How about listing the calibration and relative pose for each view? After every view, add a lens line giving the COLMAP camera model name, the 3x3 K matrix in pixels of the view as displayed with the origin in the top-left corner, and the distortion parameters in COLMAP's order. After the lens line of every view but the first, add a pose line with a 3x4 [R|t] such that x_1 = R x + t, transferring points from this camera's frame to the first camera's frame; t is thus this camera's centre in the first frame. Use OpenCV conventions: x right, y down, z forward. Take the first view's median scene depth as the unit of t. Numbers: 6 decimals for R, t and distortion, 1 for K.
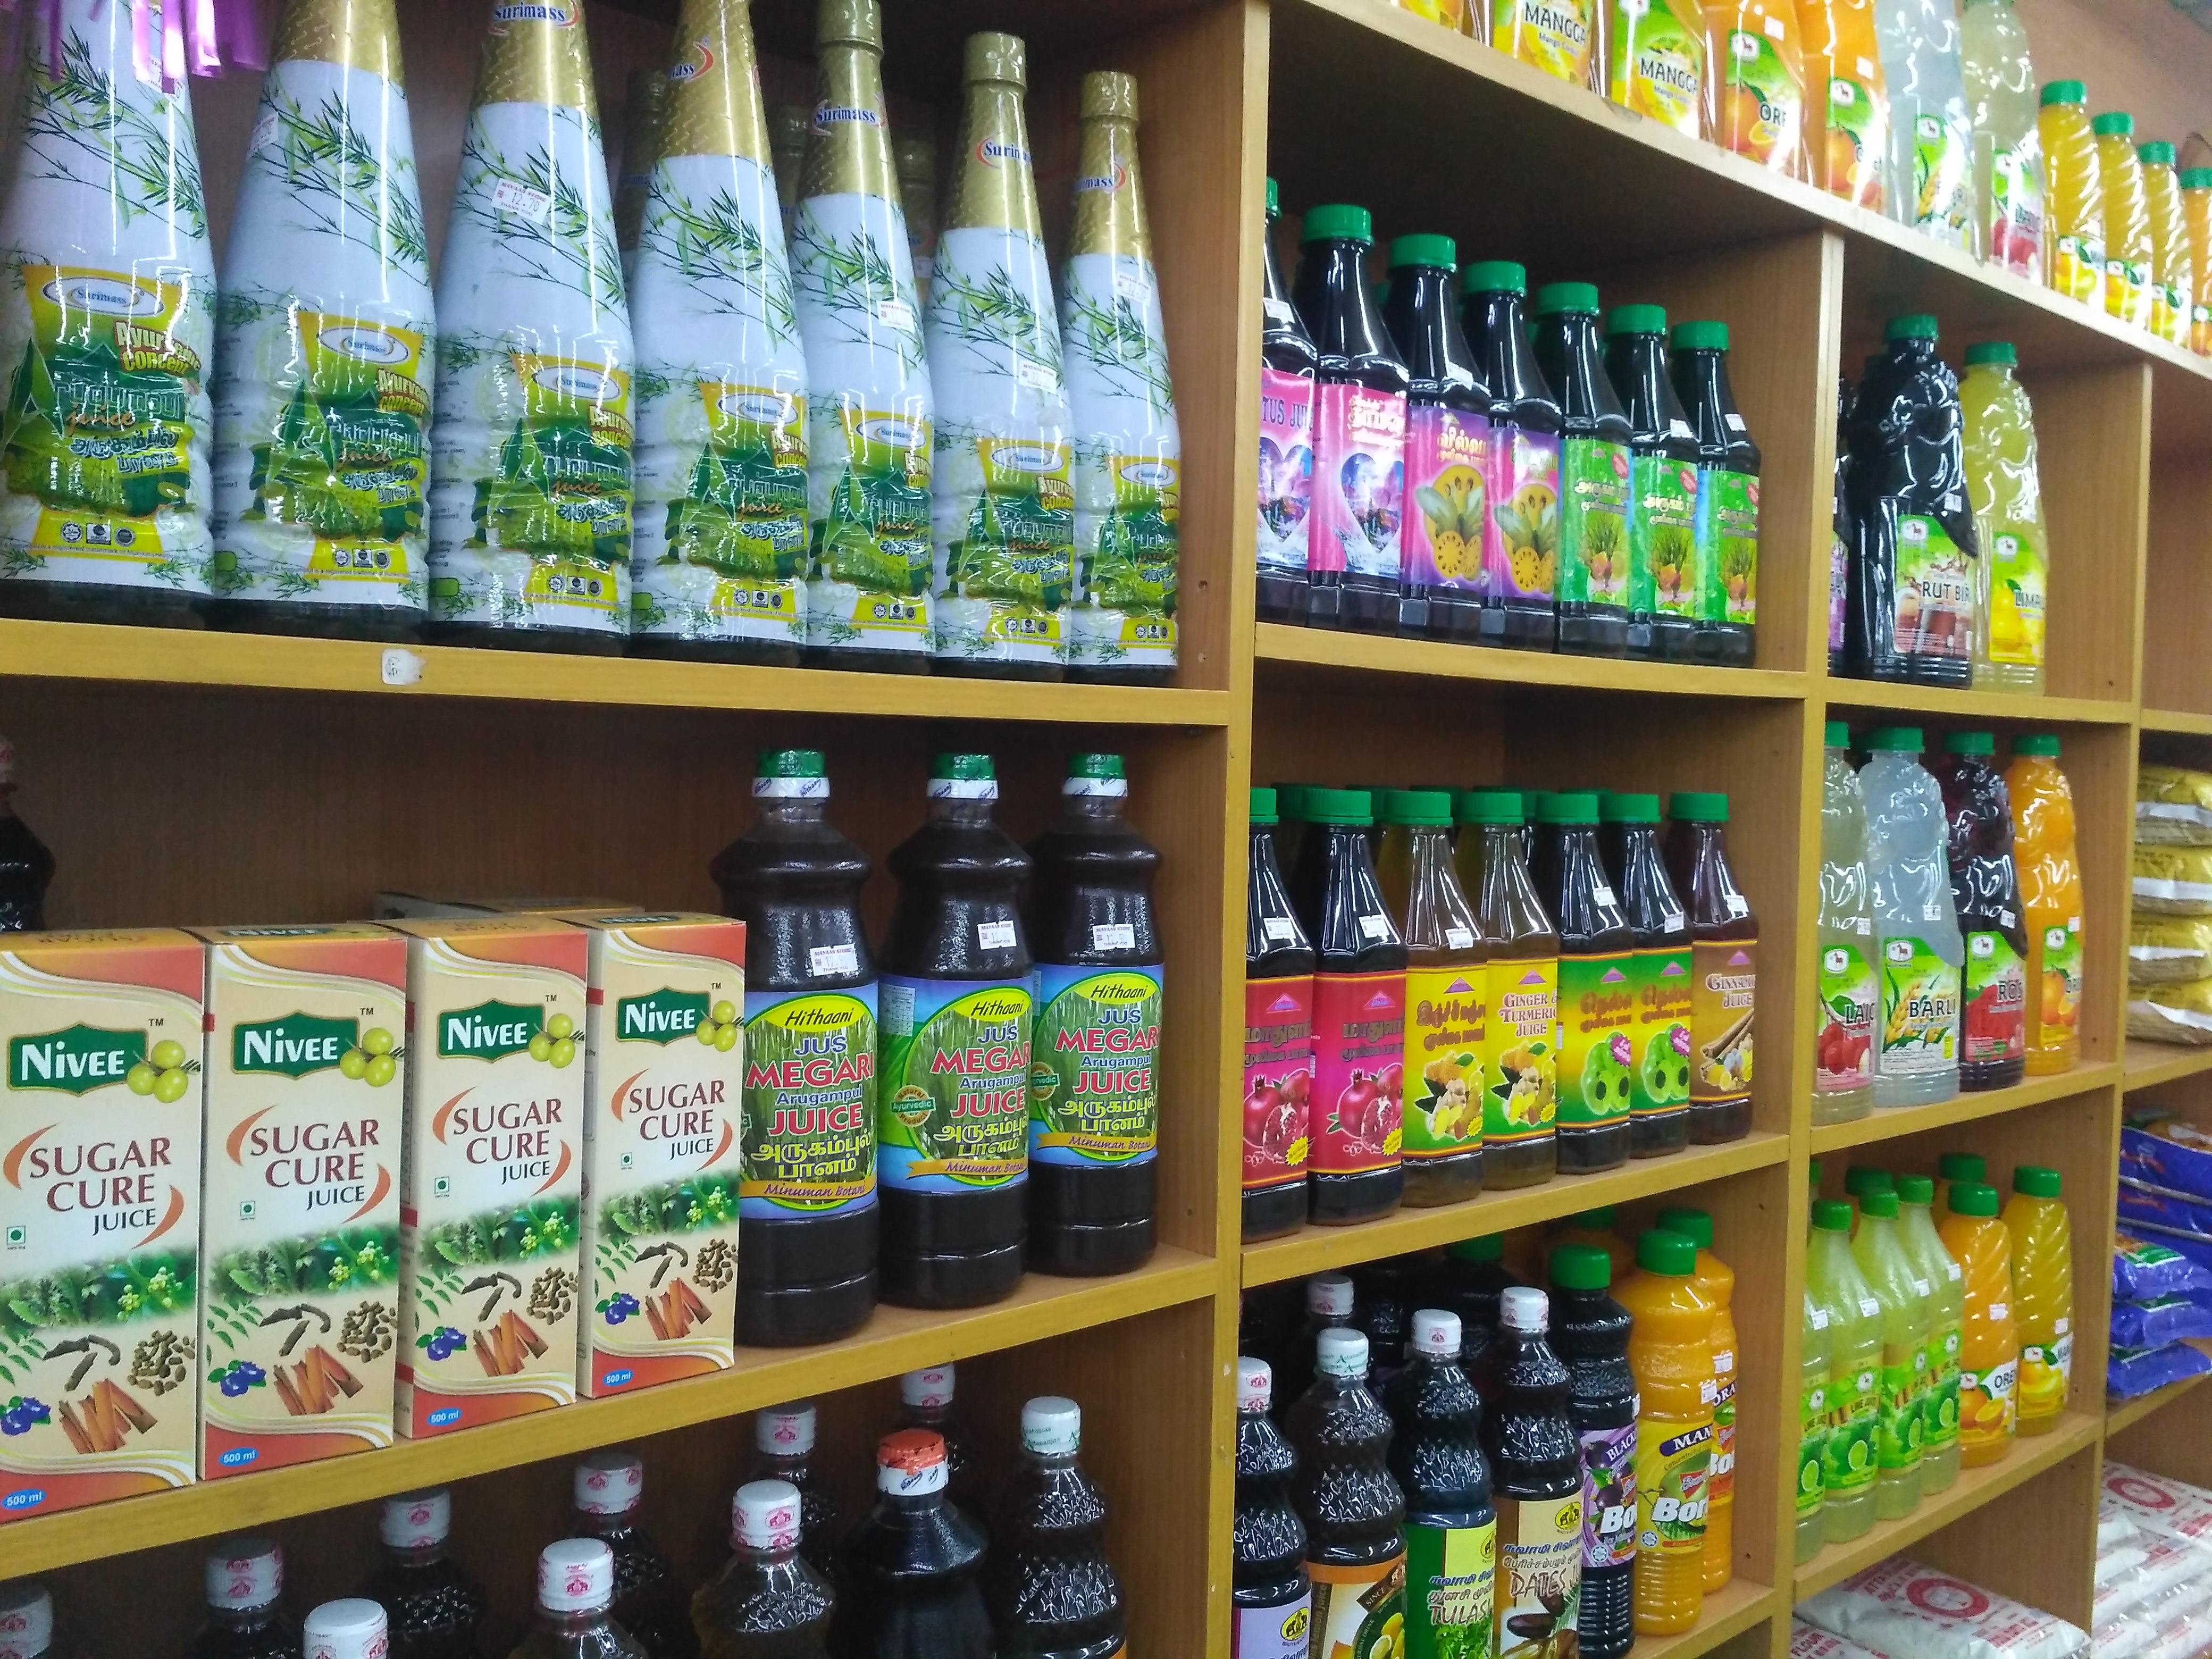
lens RADIAL K [[1985.7, 0, 1106.0], [0, 1985.7, 829.5], [0, 0, 1]] dist [0.101787, -0.224039]
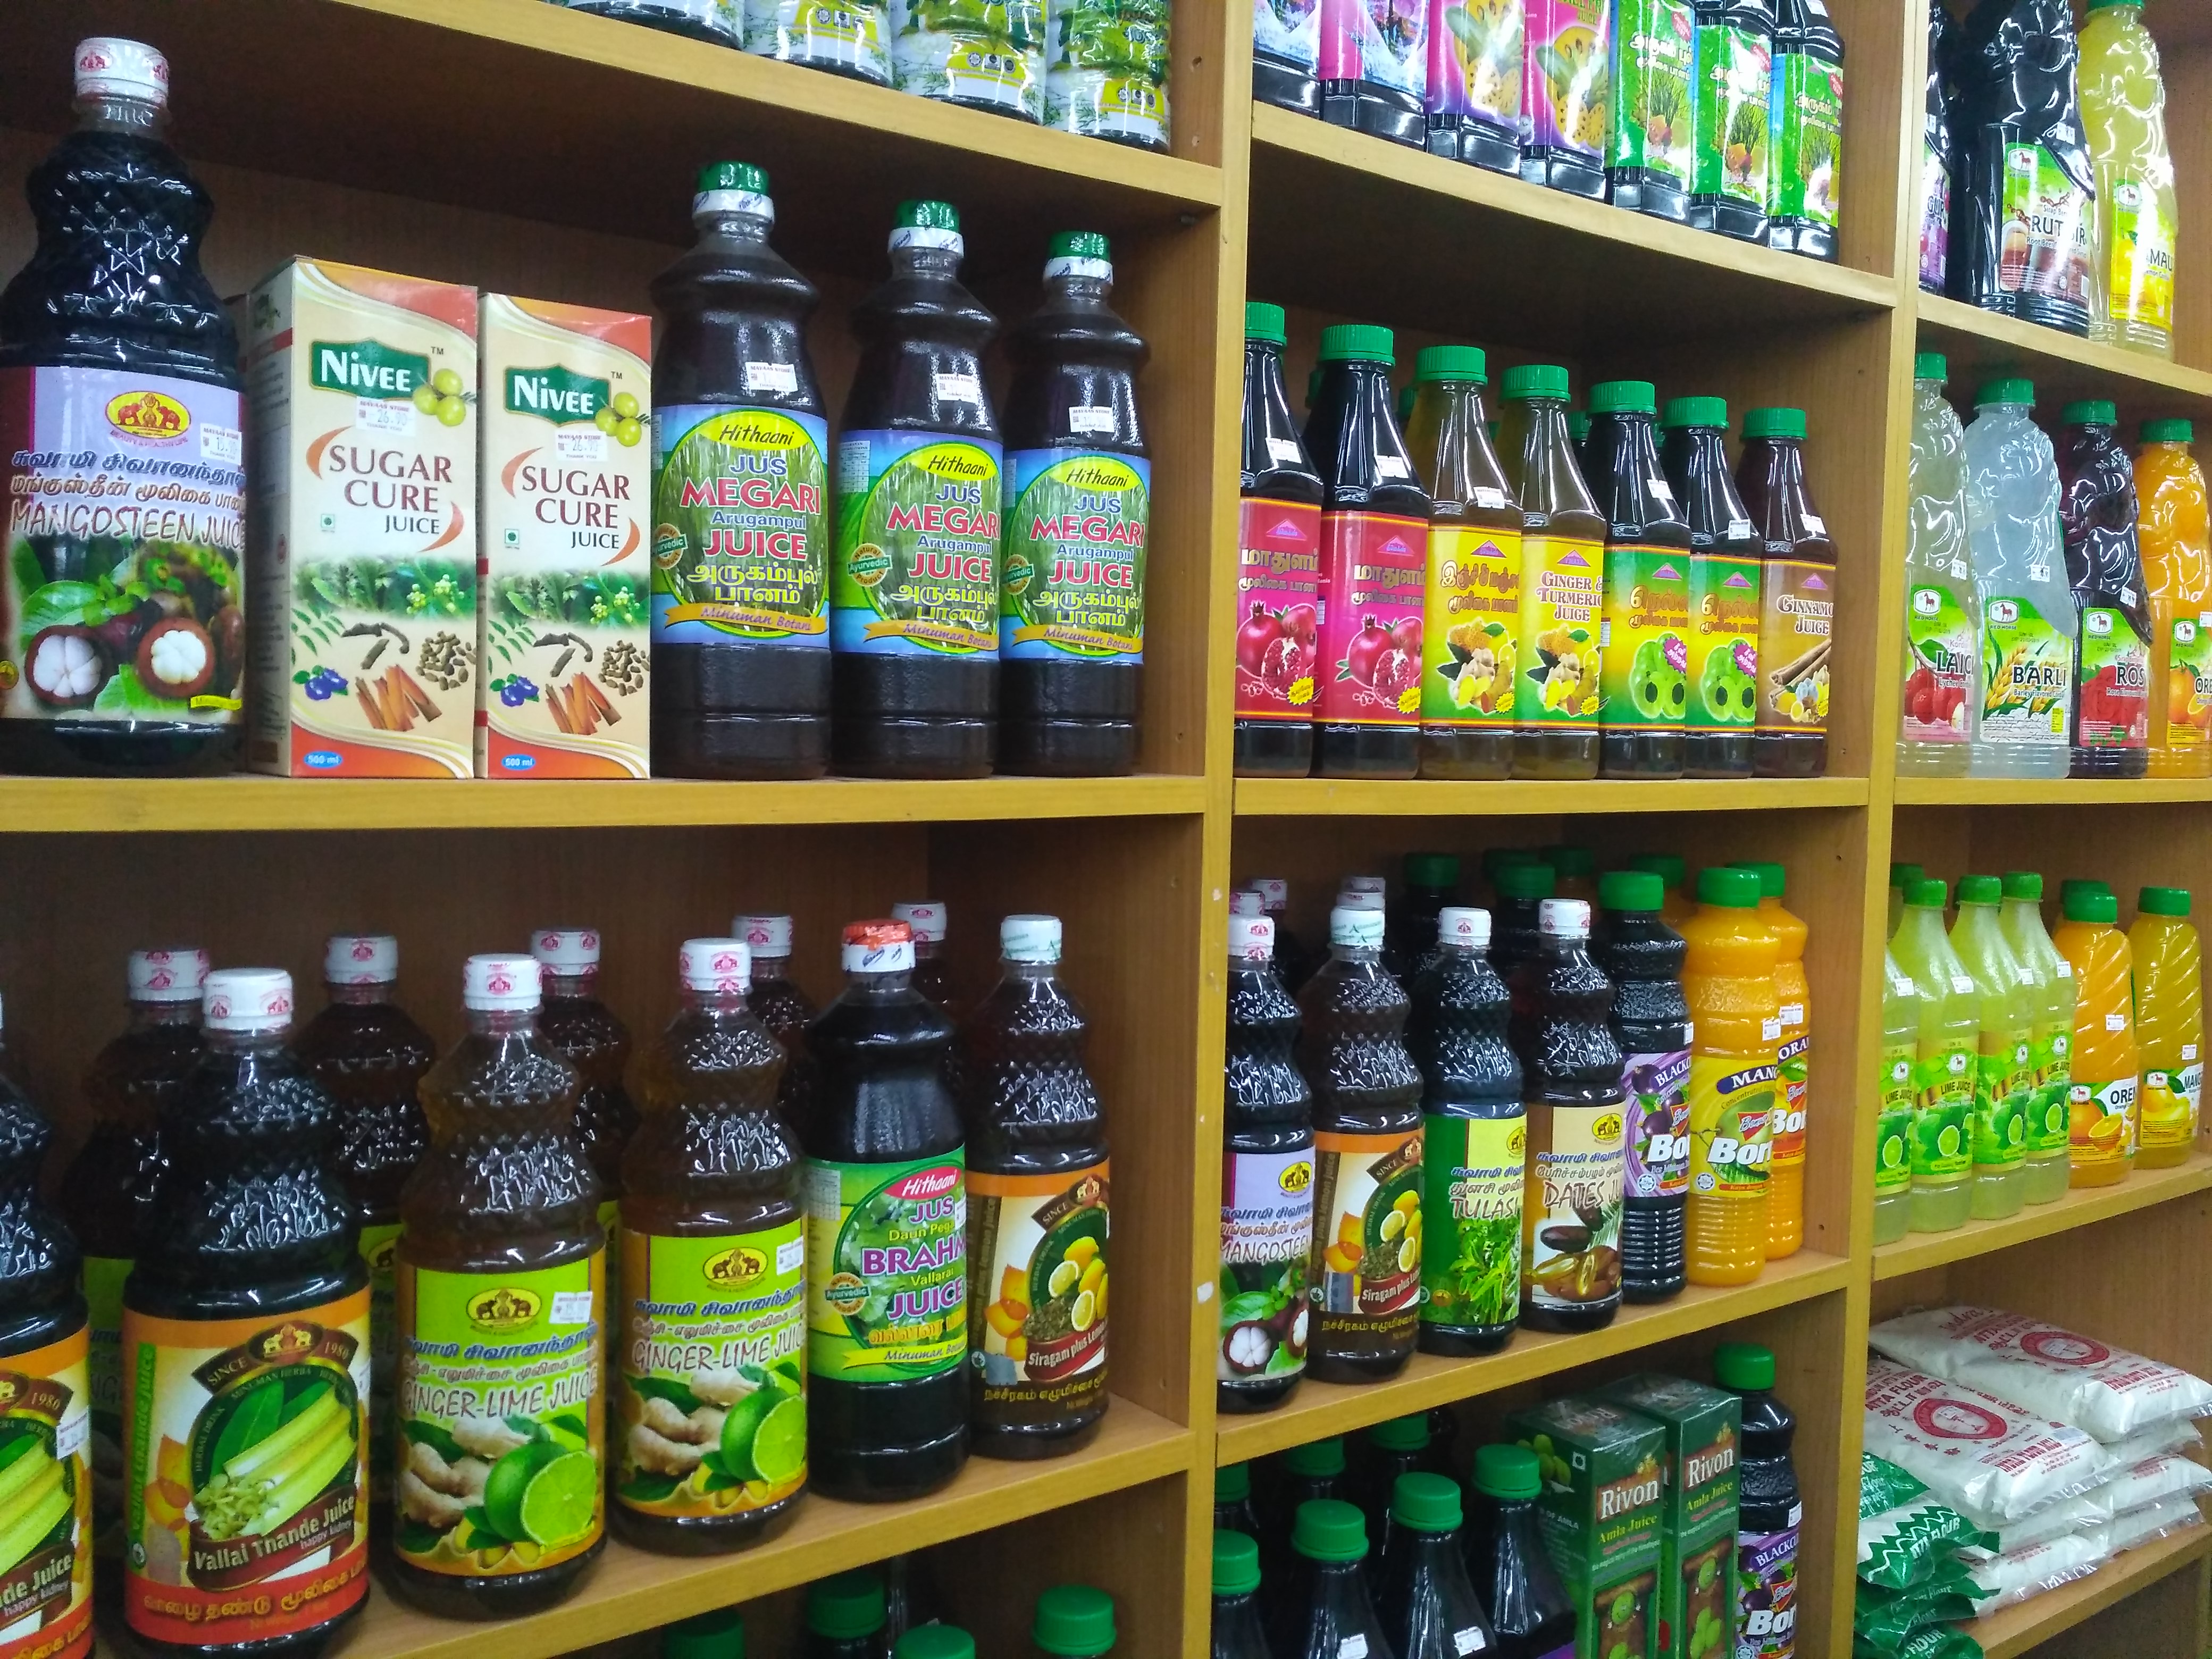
lens RADIAL K [[1985.7, 0, 1106.0], [0, 1985.7, 829.5], [0, 0, 1]] dist [0.101787, -0.224039]
pose [[0.996493, 0.003714, -0.083590, 0.076972], [-0.001809, 0.999737, 0.022845, 0.192298], [0.083653, -0.022613, 0.996238, 0.038143]]
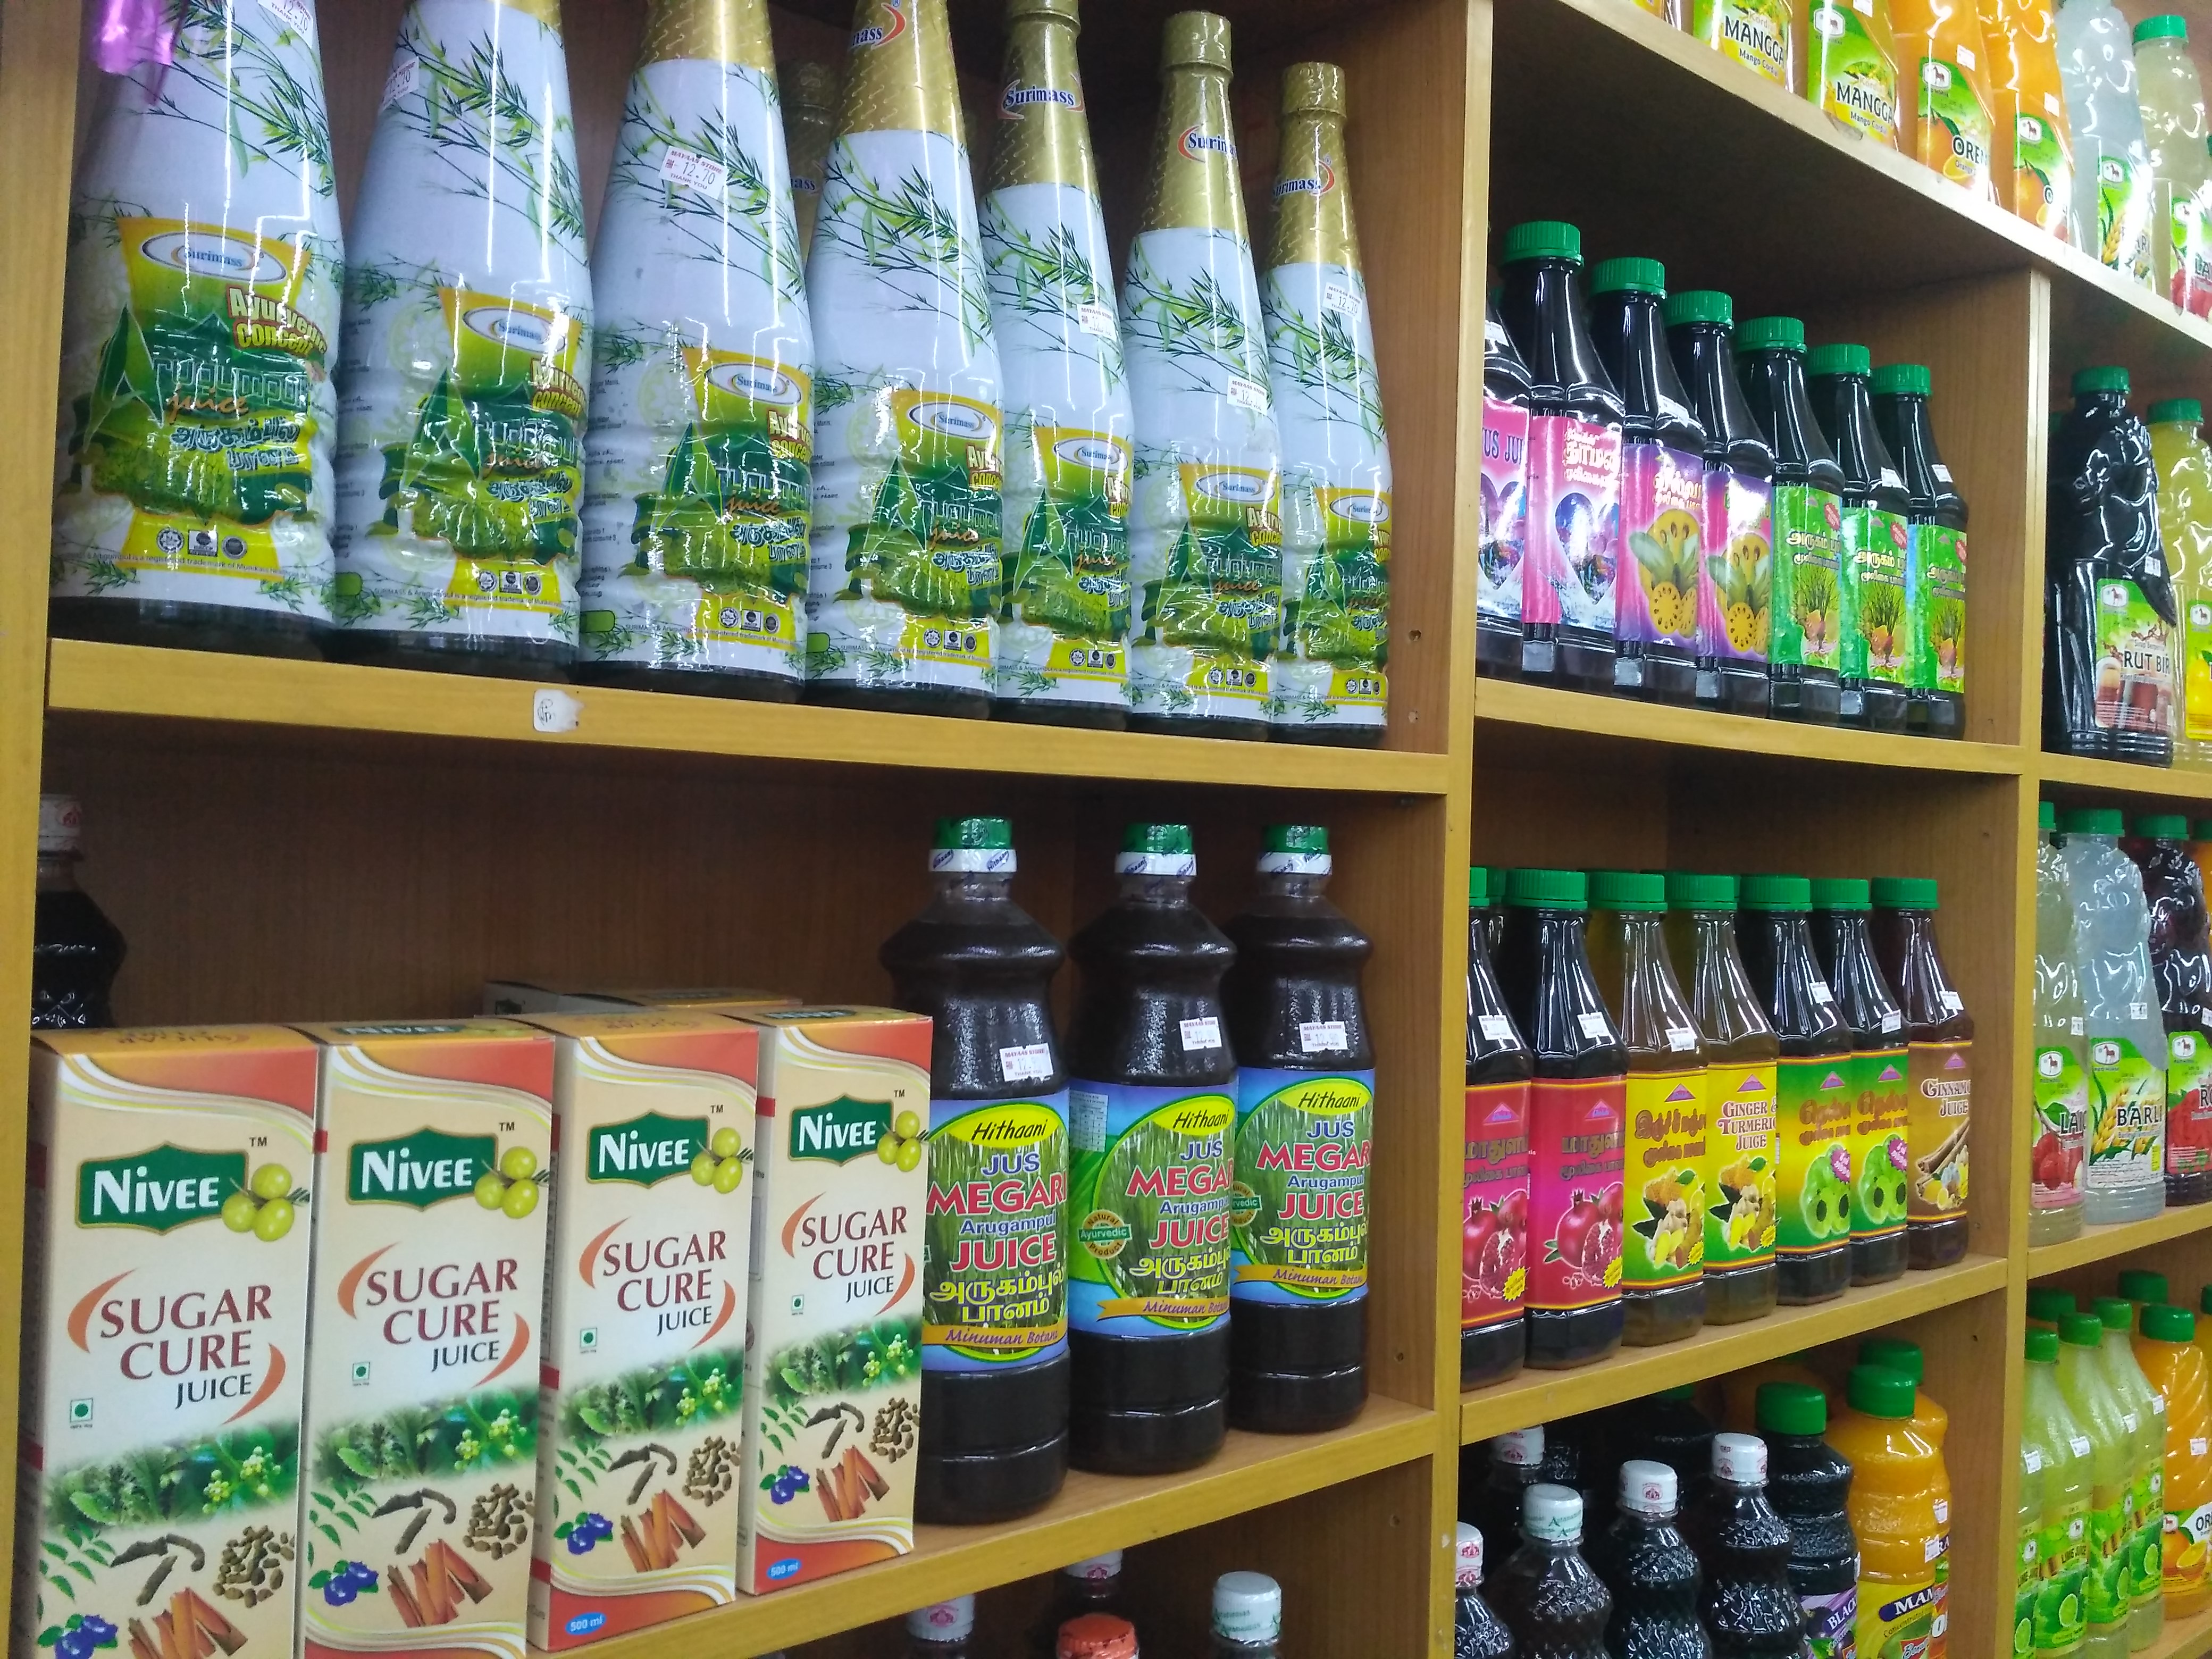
lens RADIAL K [[1985.7, 0, 1106.0], [0, 1985.7, 829.5], [0, 0, 1]] dist [0.101787, -0.224039]
pose [[0.999948, 0.004030, -0.009382, -0.070135], [-0.004448, 0.998978, -0.044973, 0.002768], [0.009191, 0.045012, 0.998944, 0.106219]]
